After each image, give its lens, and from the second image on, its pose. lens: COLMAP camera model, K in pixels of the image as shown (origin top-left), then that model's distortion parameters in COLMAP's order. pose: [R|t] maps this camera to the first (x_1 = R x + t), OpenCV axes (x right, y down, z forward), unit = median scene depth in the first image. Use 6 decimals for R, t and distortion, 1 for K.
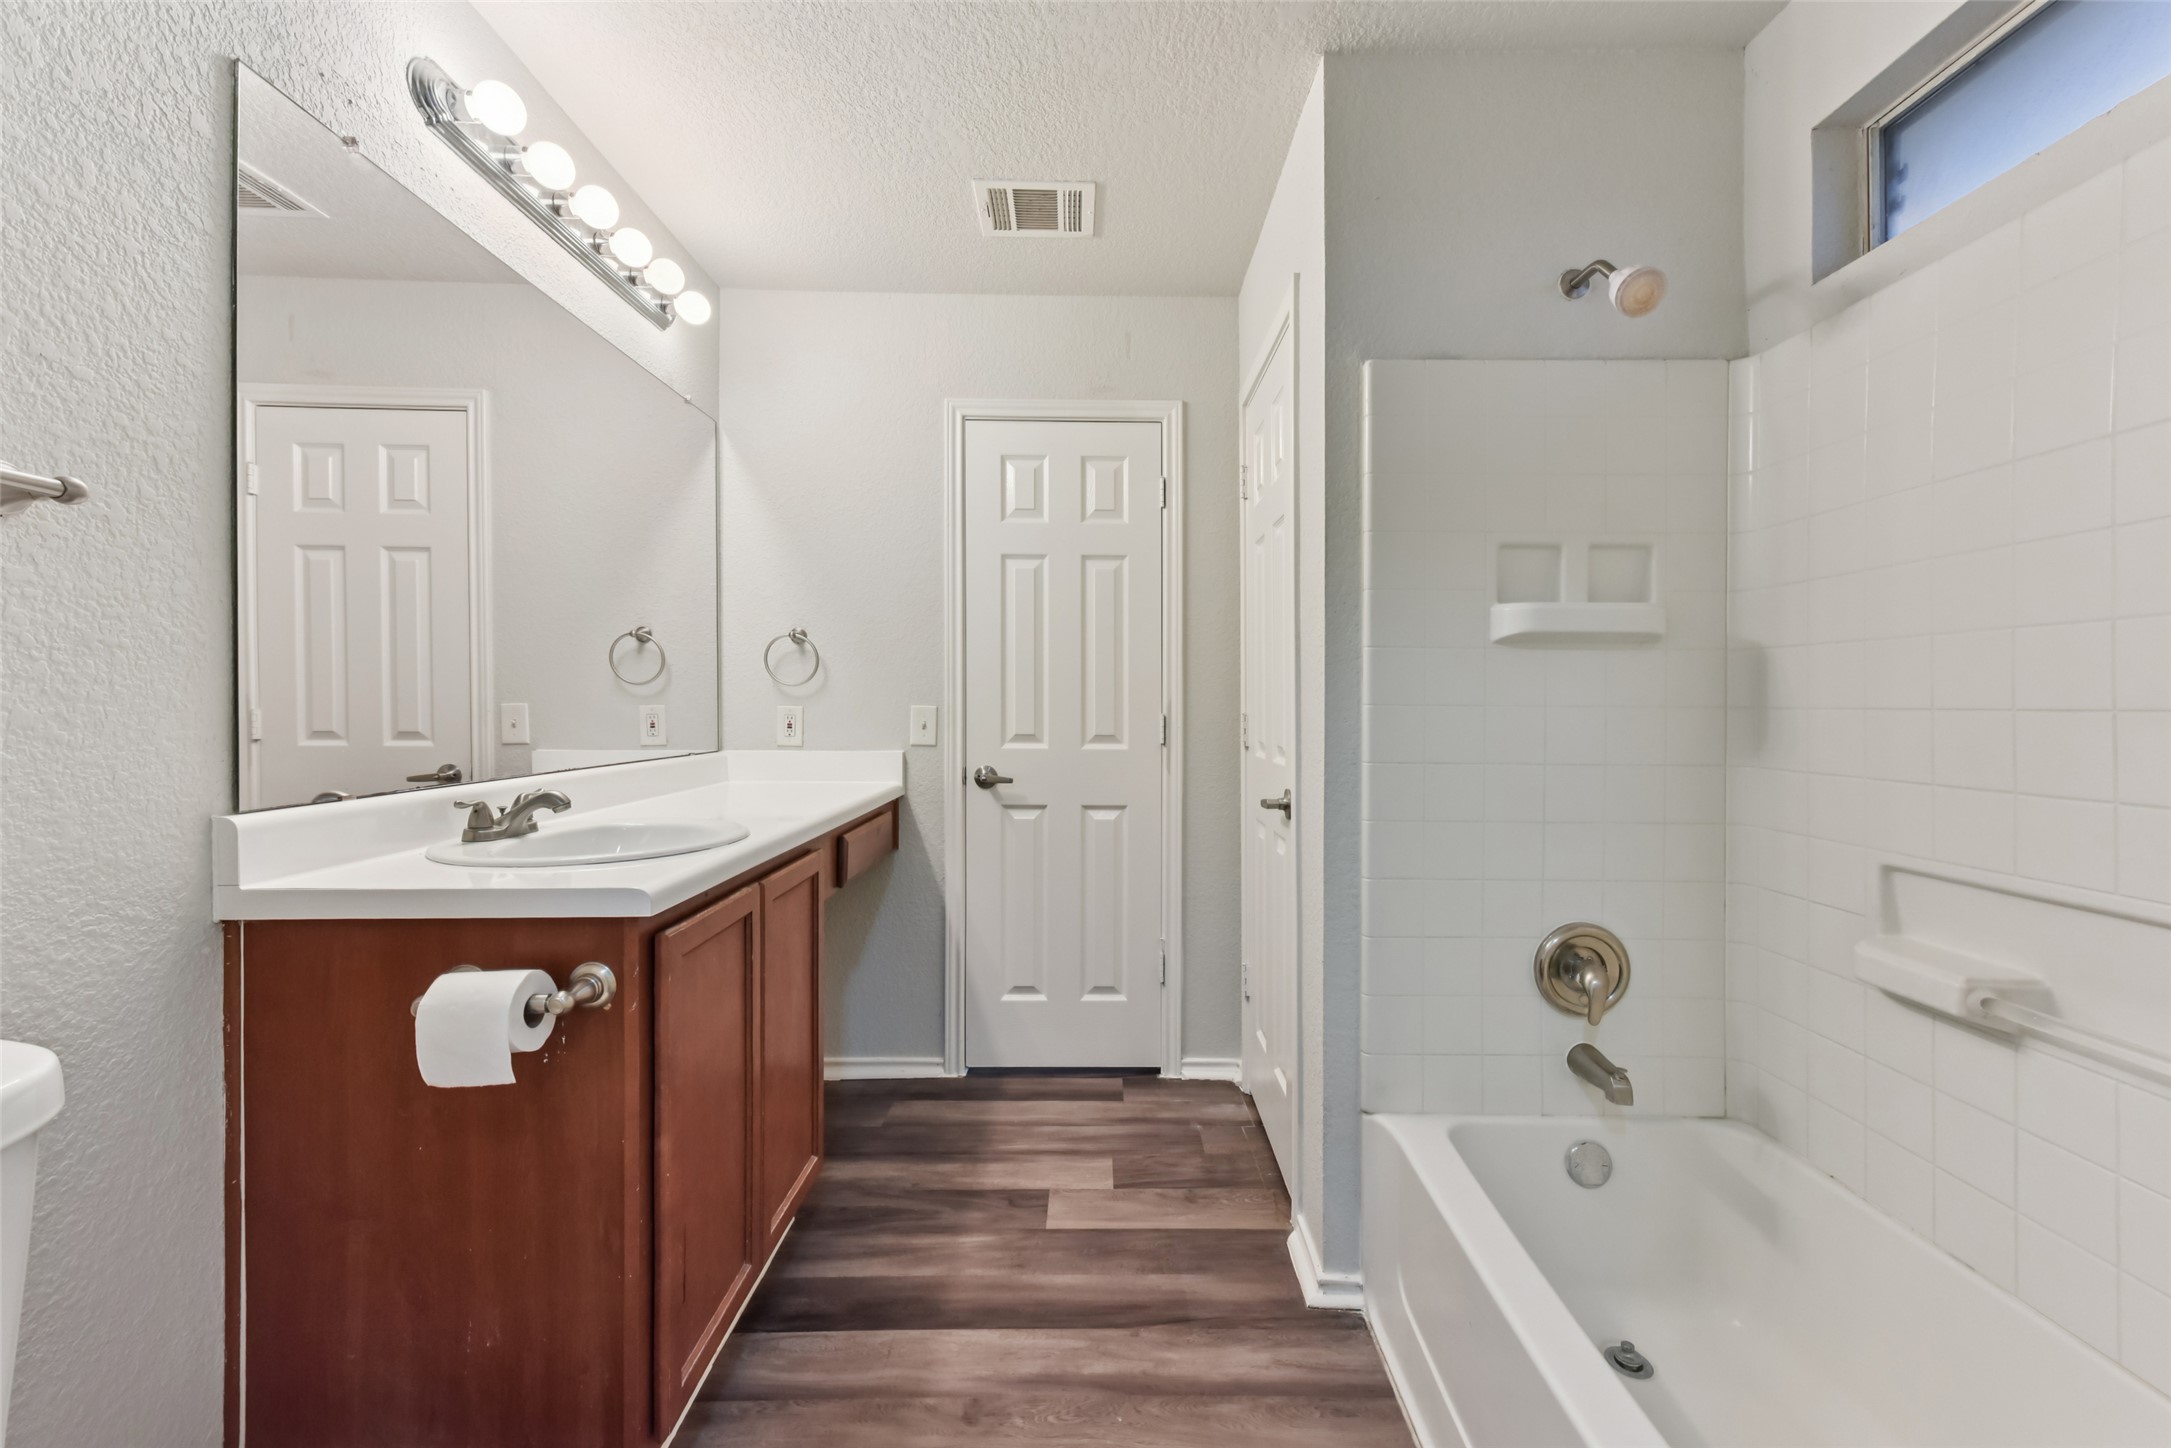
lens RADIAL K [[855.9, 0, 1079.3], [0, 855.9, 715.6], [0, 0, 1]] dist [0.029758, 0.000246]
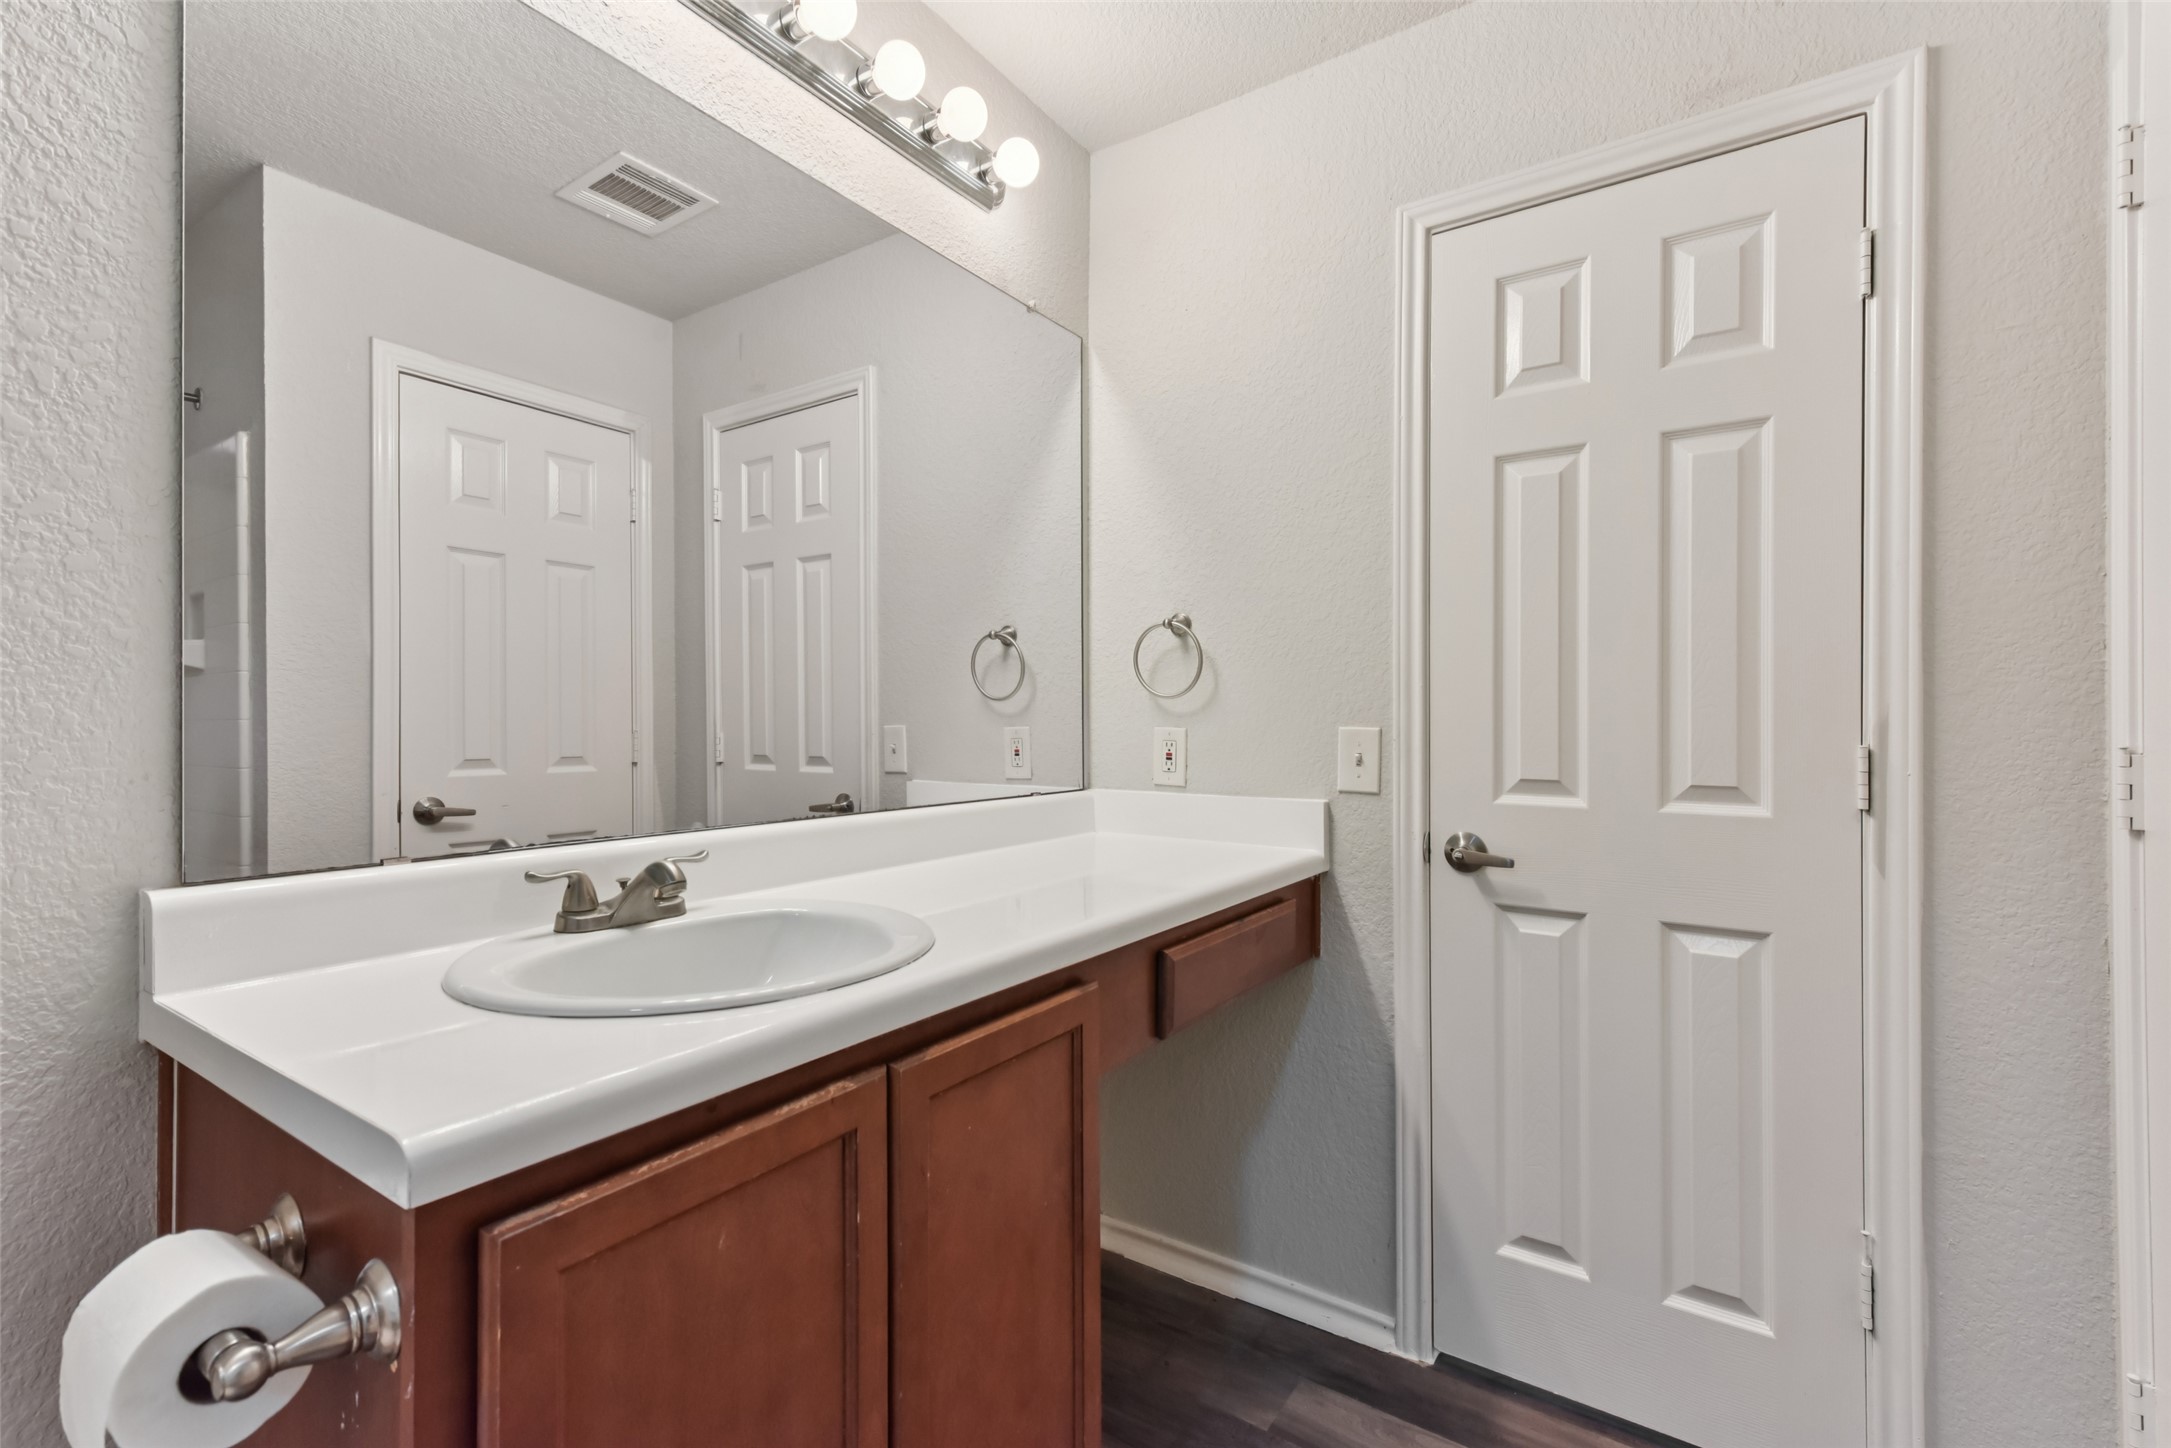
lens RADIAL K [[984.8, 0, 1081.4], [0, 984.8, 732.3], [0, 0, 1]] dist [0.015321, -0.000193]
pose [[0.843559, 0.000827, -0.537036, 0.027934], [-0.004123, 0.999979, -0.004938, -0.003851], [0.537021, 0.006380, 0.843545, 0.311734]]
